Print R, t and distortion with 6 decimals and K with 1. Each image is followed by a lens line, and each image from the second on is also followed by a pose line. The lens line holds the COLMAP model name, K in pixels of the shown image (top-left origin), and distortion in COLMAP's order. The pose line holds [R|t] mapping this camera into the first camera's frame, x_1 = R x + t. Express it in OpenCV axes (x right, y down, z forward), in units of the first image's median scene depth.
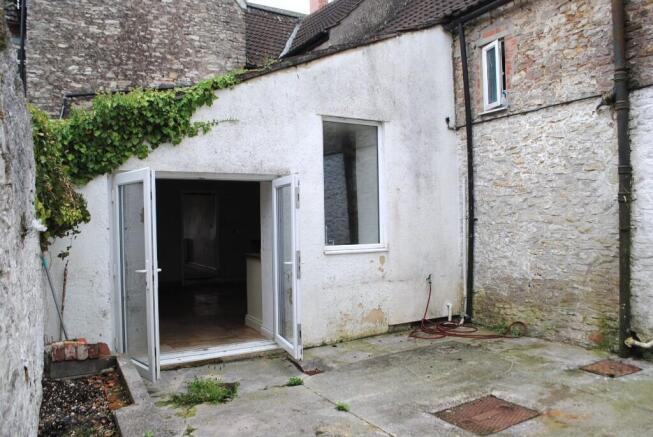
lens RADIAL K [[514.5, 0, 335.7], [0, 514.5, 219.2], [0, 0, 1]] dist [-0.072697, 0.002137]
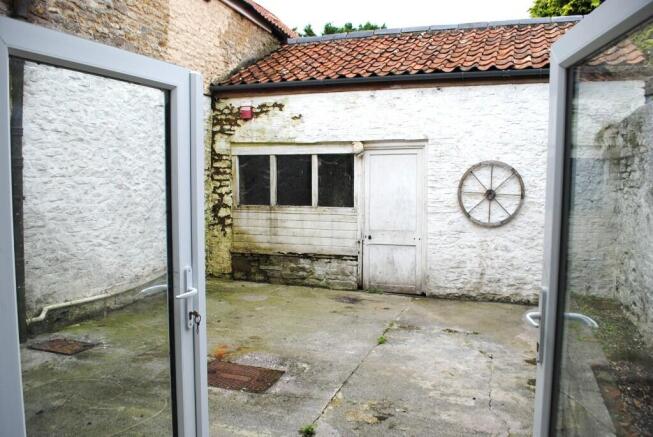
lens RADIAL K [[514.5, 0, 335.7], [0, 514.5, 219.2], [0, 0, 1]] dist [-0.072697, 0.002137]
pose [[-0.657058, -0.044036, 0.752552, -0.530817], [0.009259, 0.997746, 0.066468, 0.002934], [-0.753783, 0.050641, -0.655169, 1.342827]]
